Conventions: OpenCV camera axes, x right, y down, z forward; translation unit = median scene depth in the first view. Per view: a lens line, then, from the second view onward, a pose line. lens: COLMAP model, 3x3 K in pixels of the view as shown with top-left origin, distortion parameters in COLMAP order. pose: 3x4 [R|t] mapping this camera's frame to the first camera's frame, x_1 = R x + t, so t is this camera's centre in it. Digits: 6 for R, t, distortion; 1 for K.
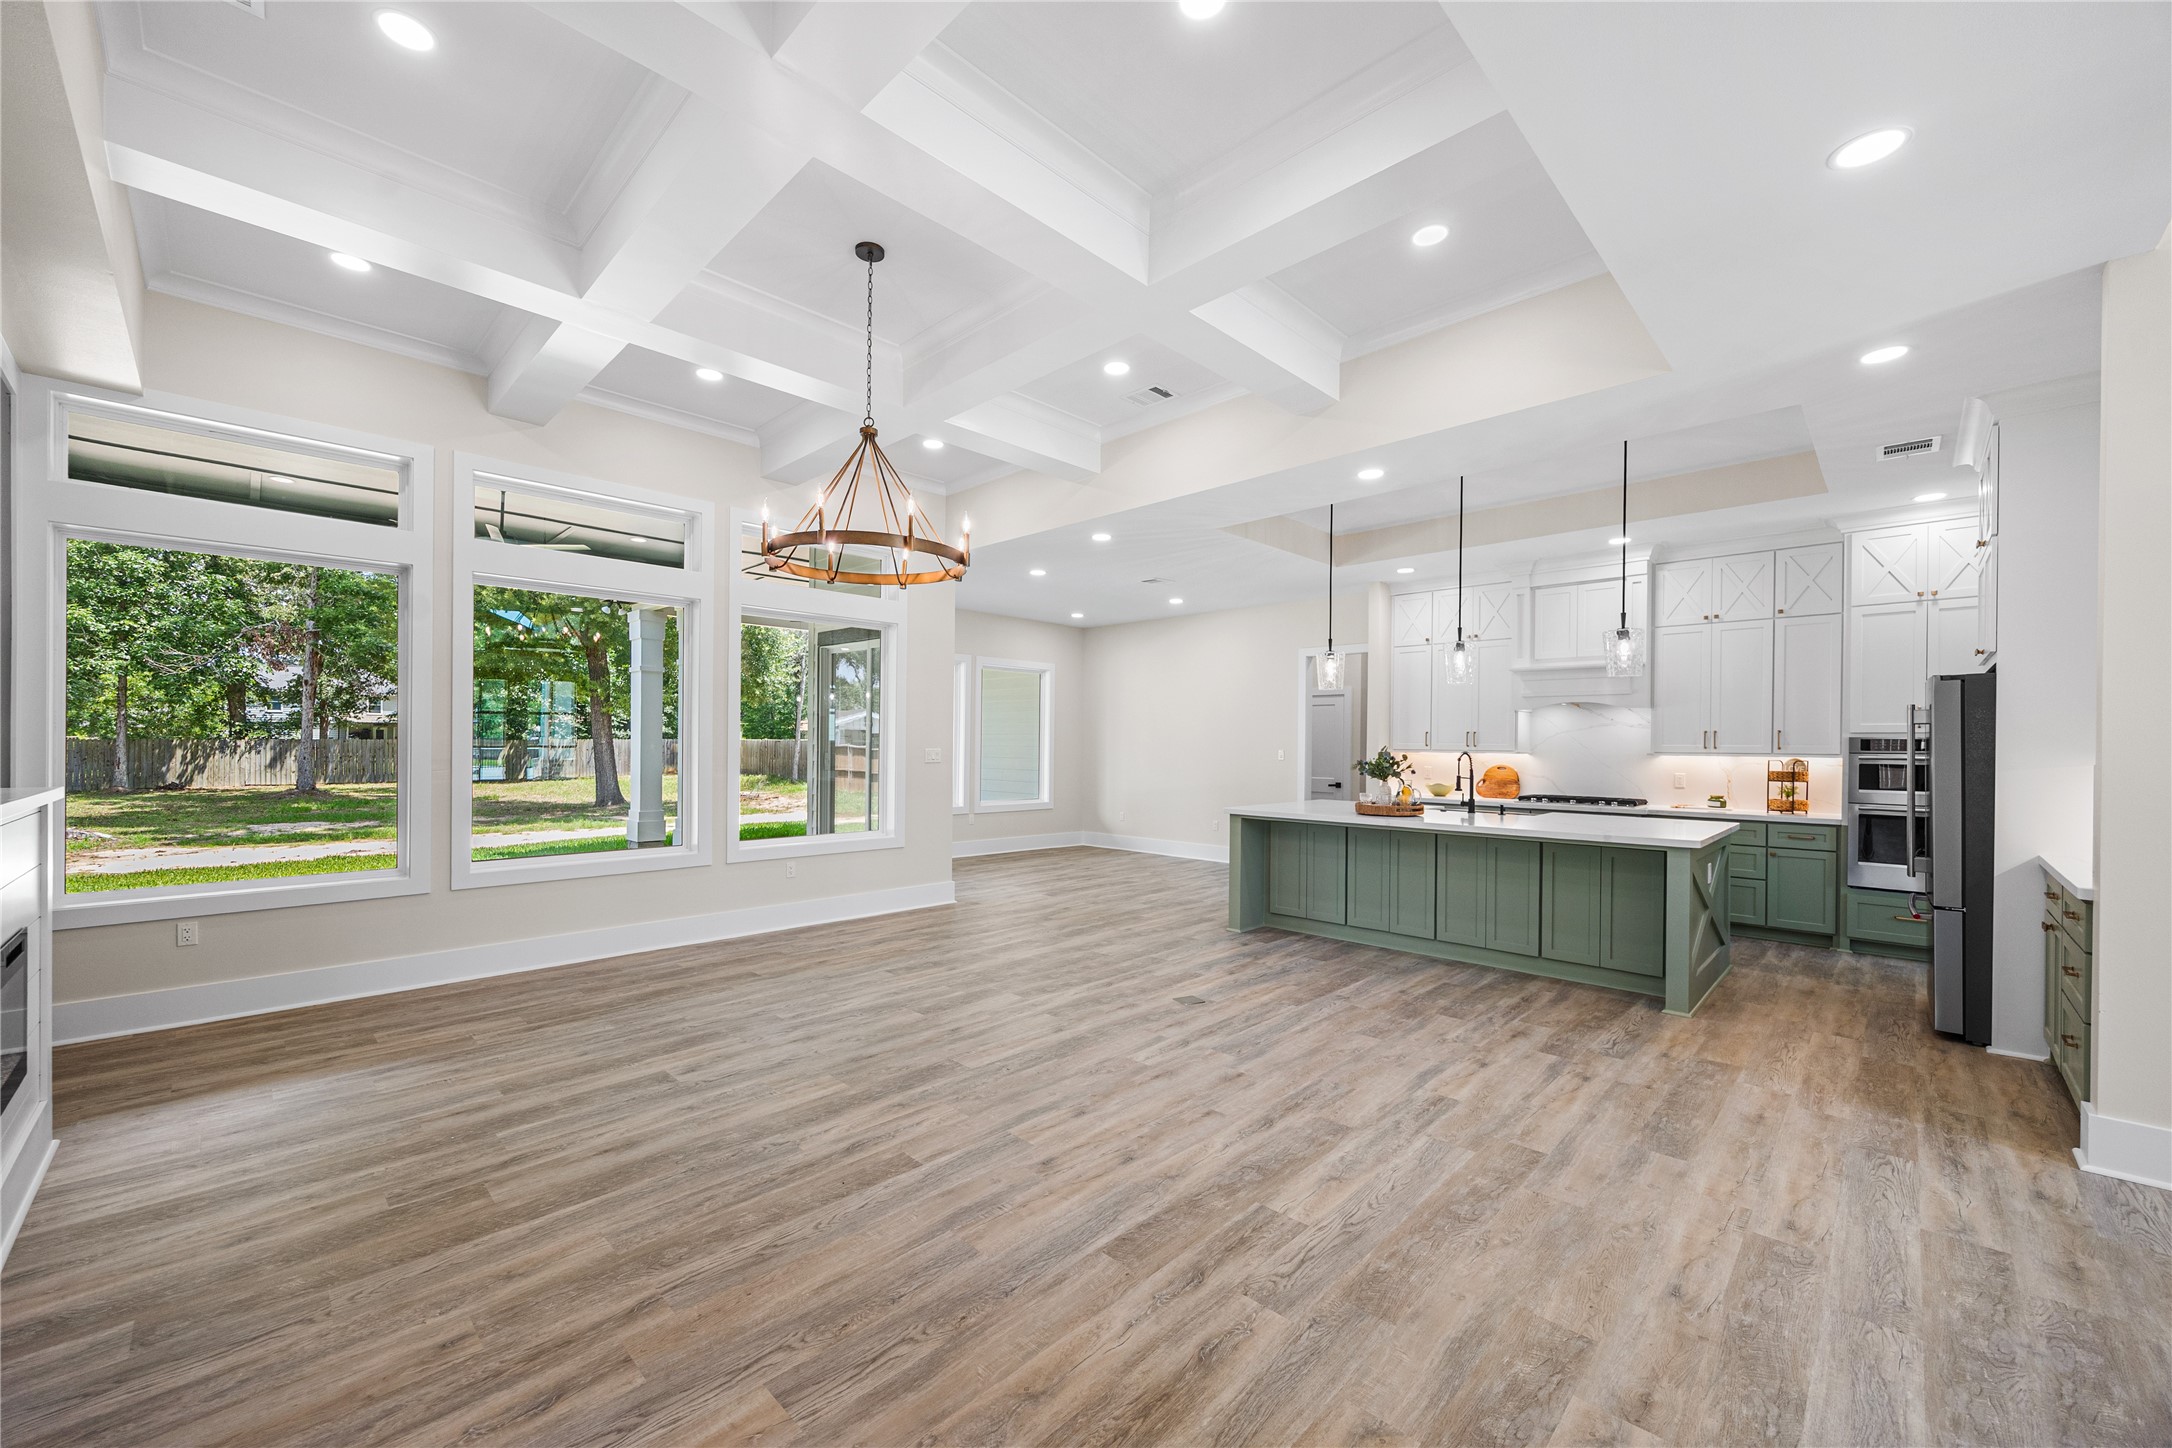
lens RADIAL K [[840.3, 0, 1076.9], [0, 840.3, 755.0], [0, 0, 1]] dist [-0.002003, 0.000049]
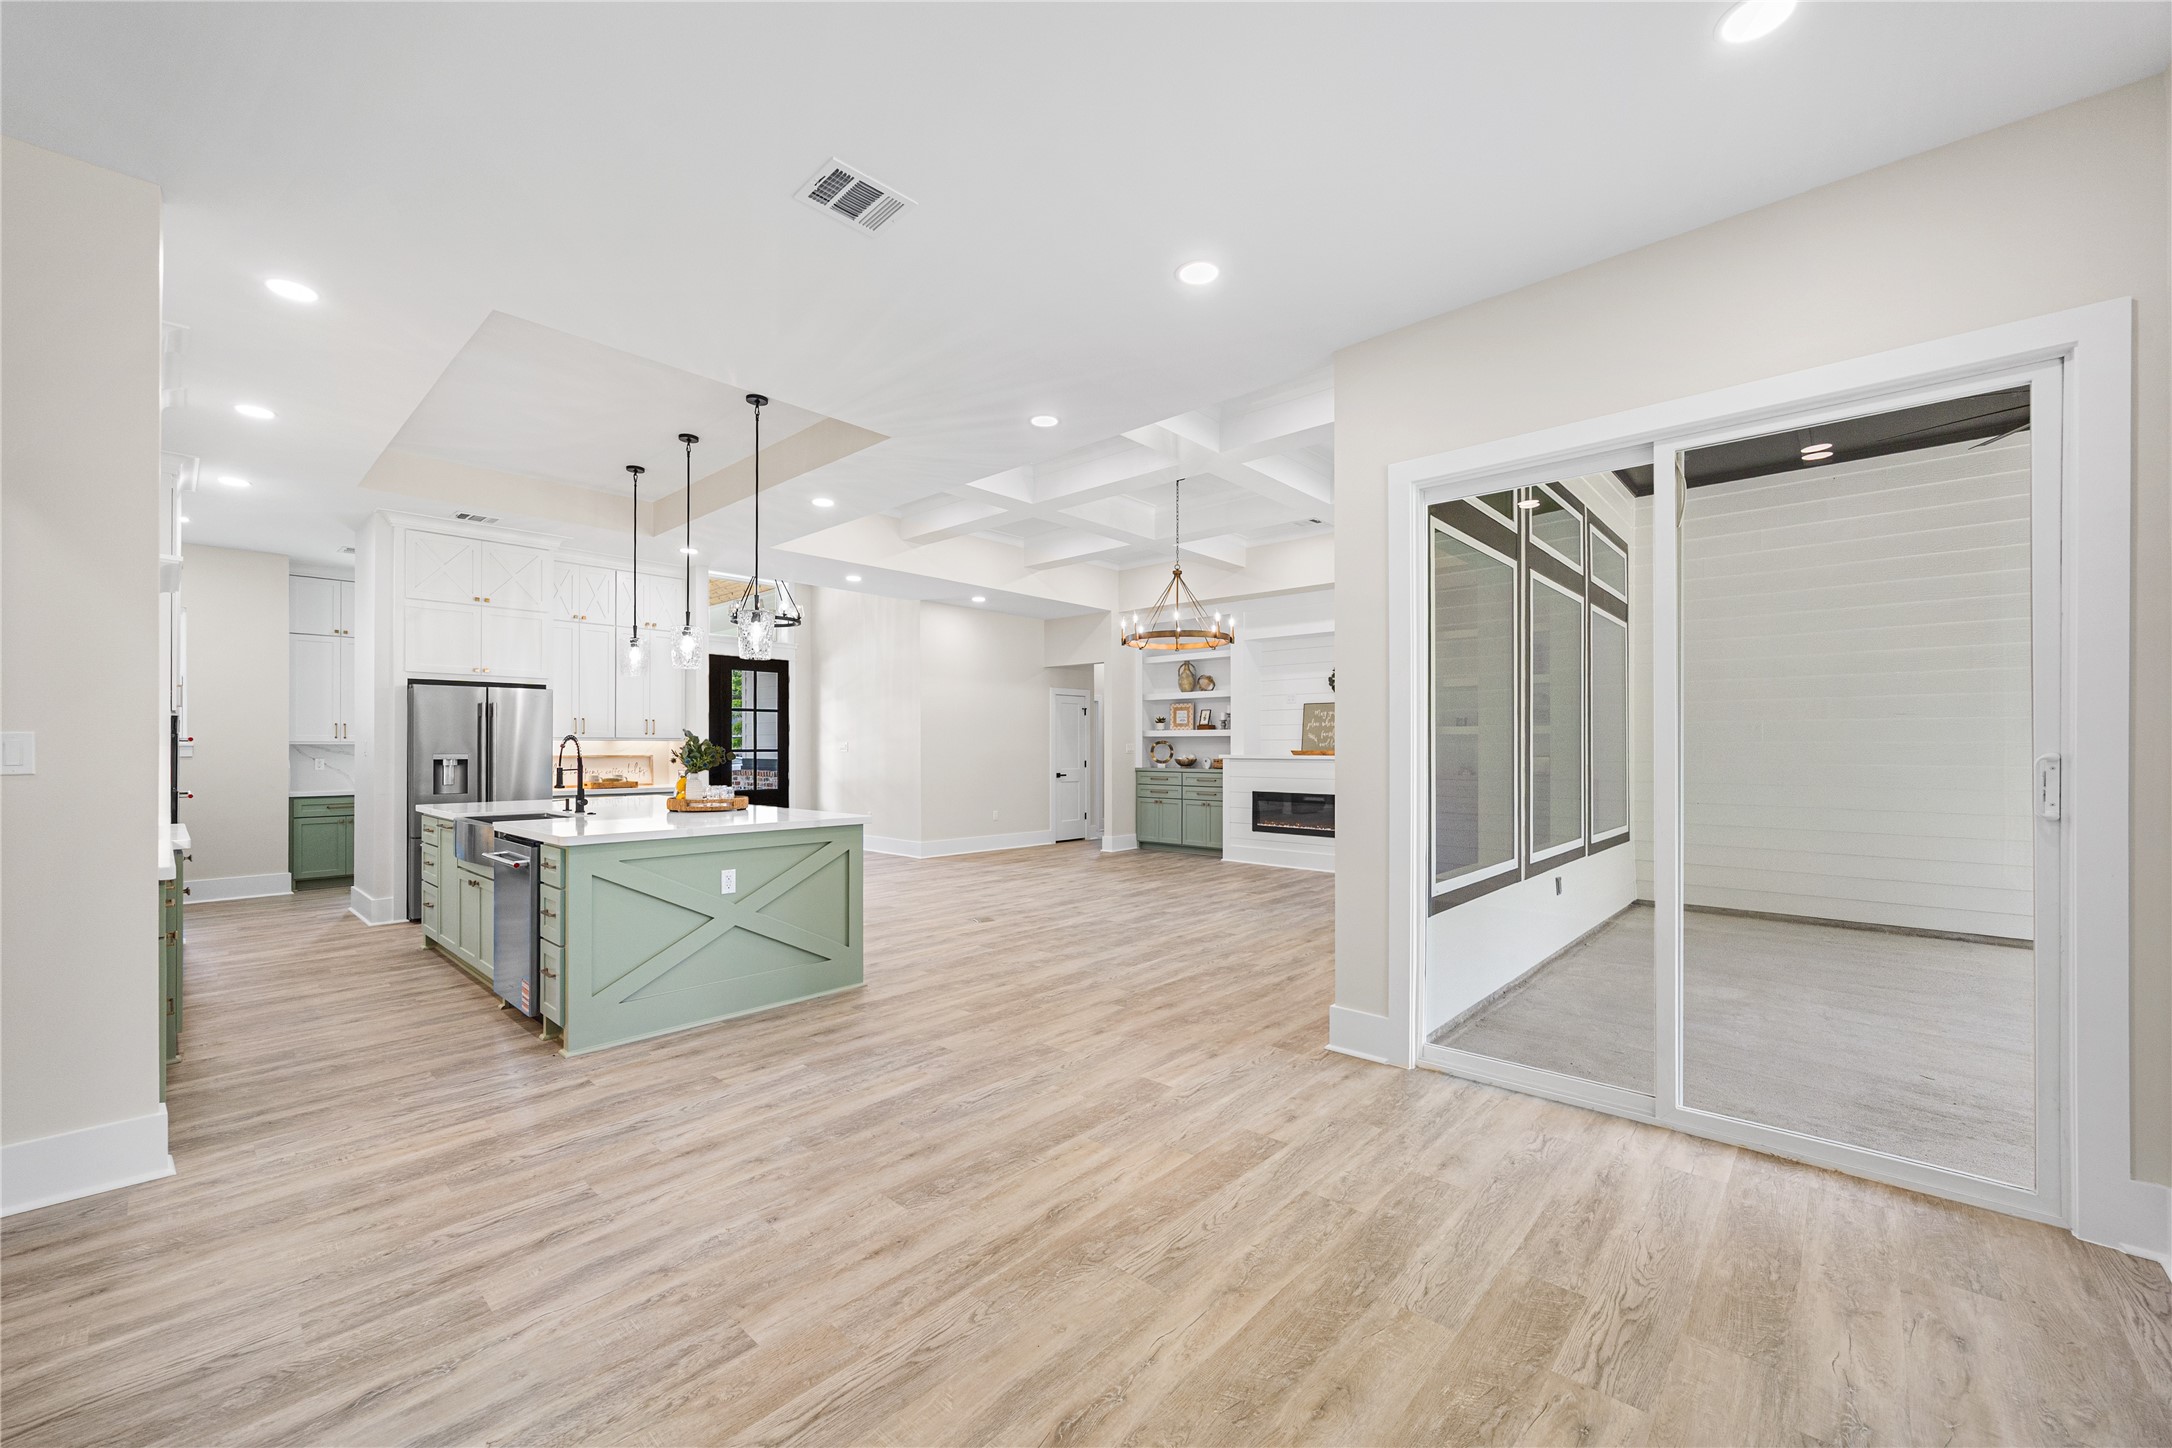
lens RADIAL K [[844.8, 0, 1074.7], [0, 844.8, 741.3], [0, 0, 1]] dist [0.000314, 0.000020]
pose [[-0.999419, -0.008784, -0.032937, 0.037338], [-0.008935, 0.999950, 0.004441, -0.009757], [0.032896, 0.004732, -0.999448, 2.655059]]
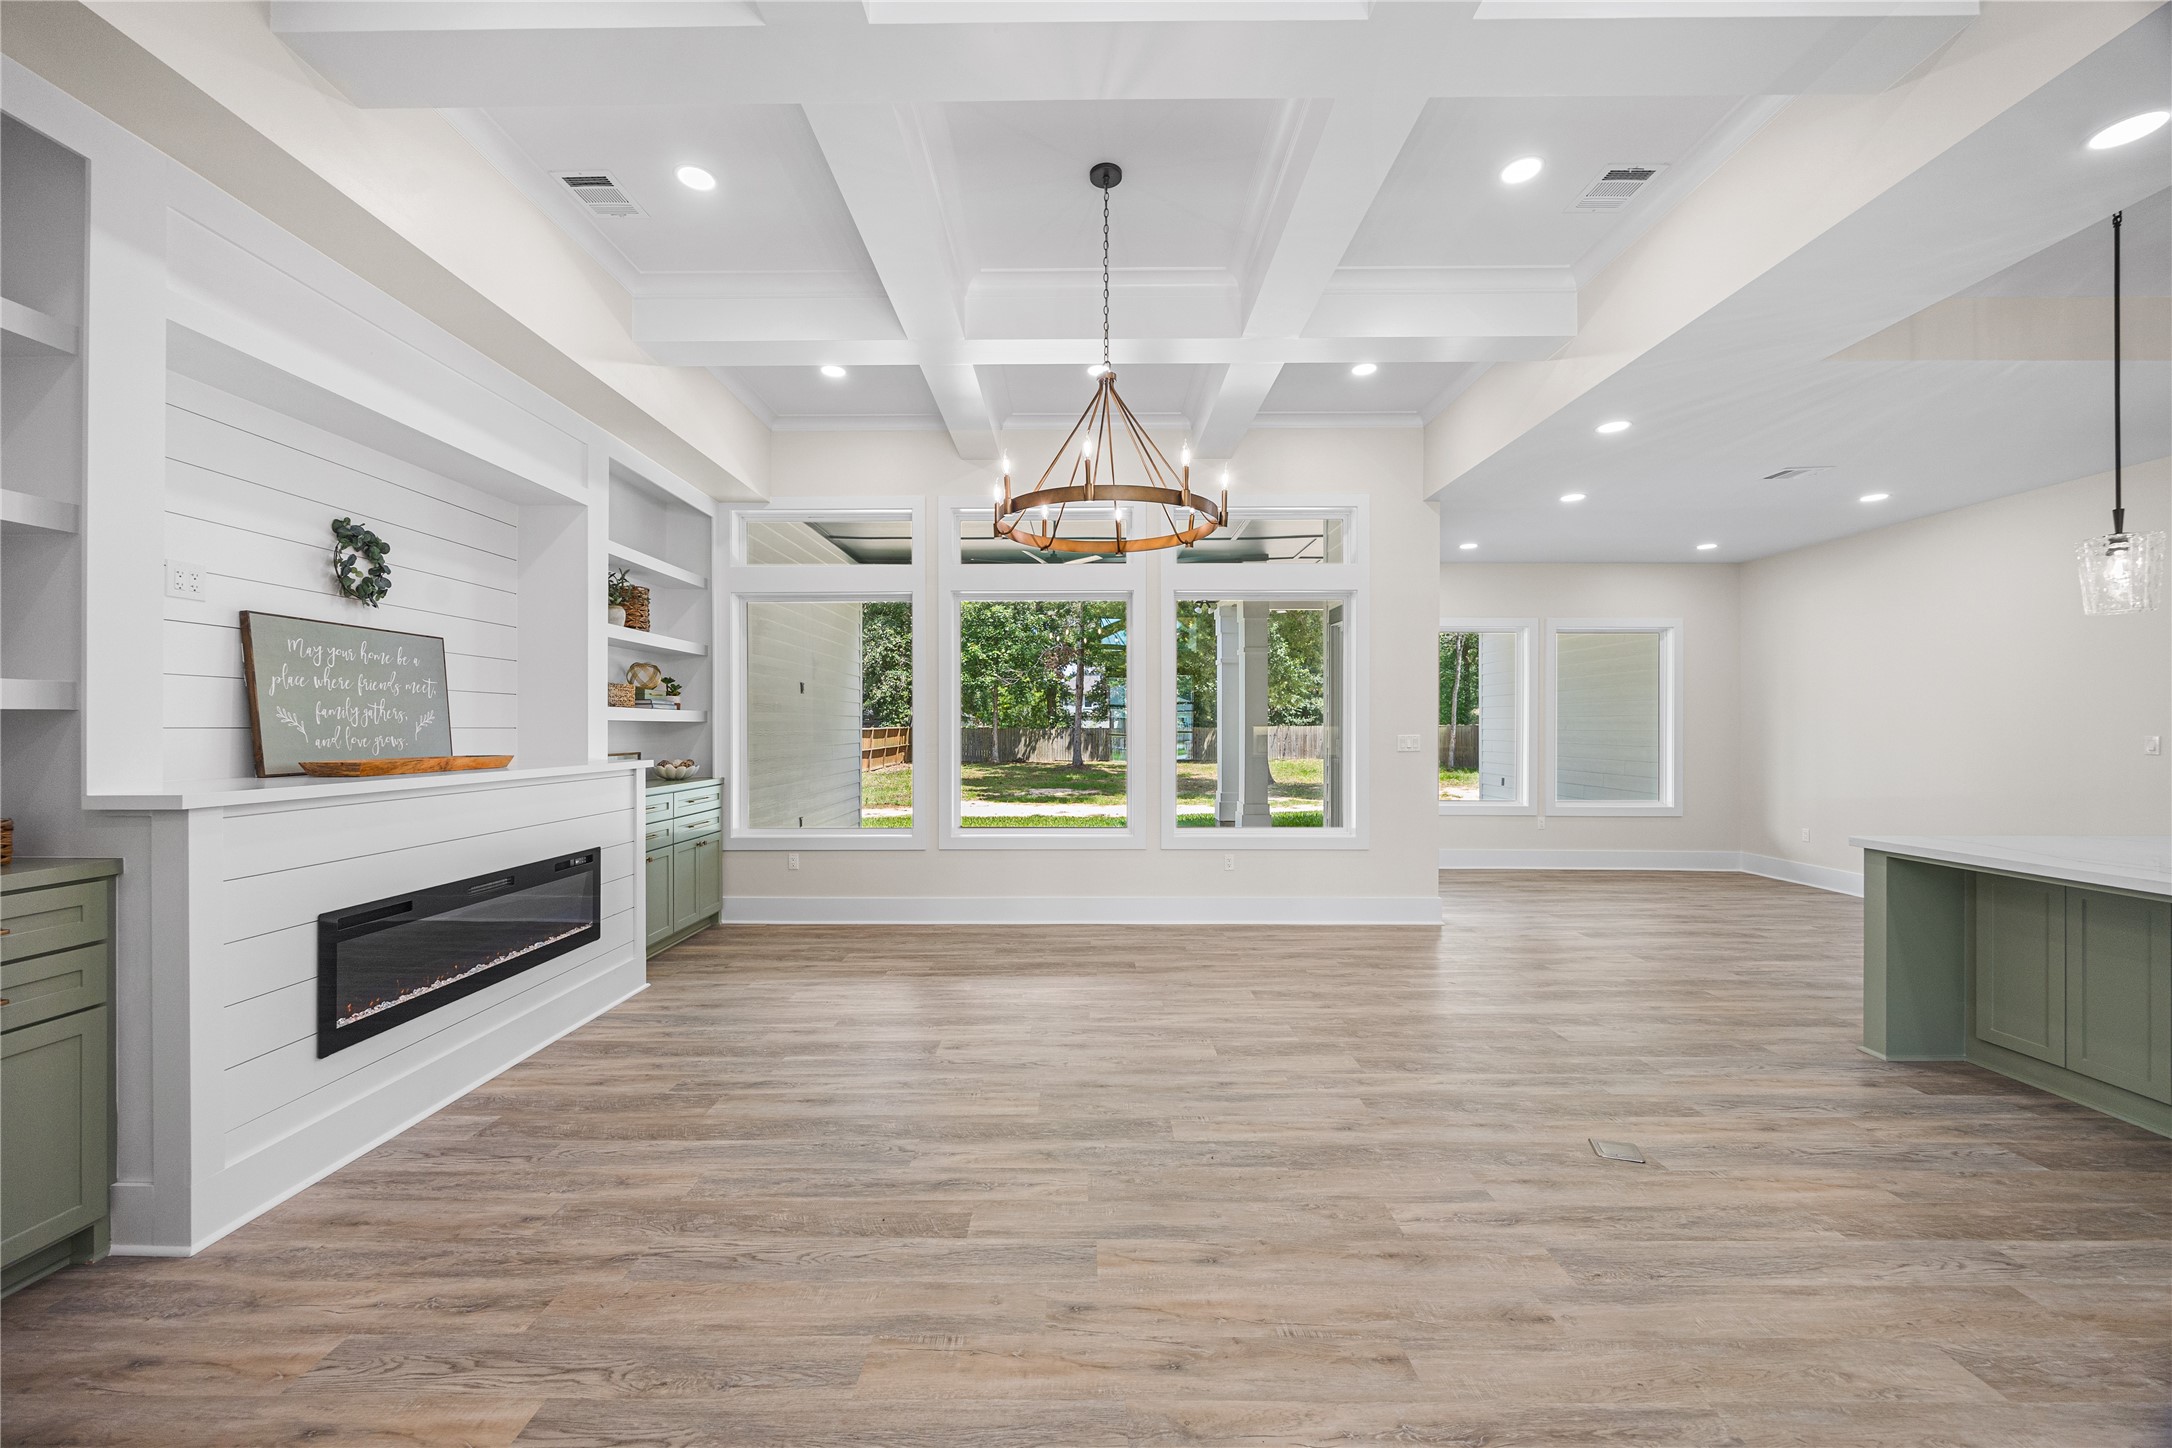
lens RADIAL K [[827.4, 0, 1078.8], [0, 827.4, 731.5], [0, 0, 1]] dist [-0.001781, -0.000032]
pose [[0.699168, -0.003781, -0.714947, 0.321426], [-0.003999, 0.999950, -0.009199, -0.002906], [0.714946, 0.009290, 0.699118, 0.338351]]
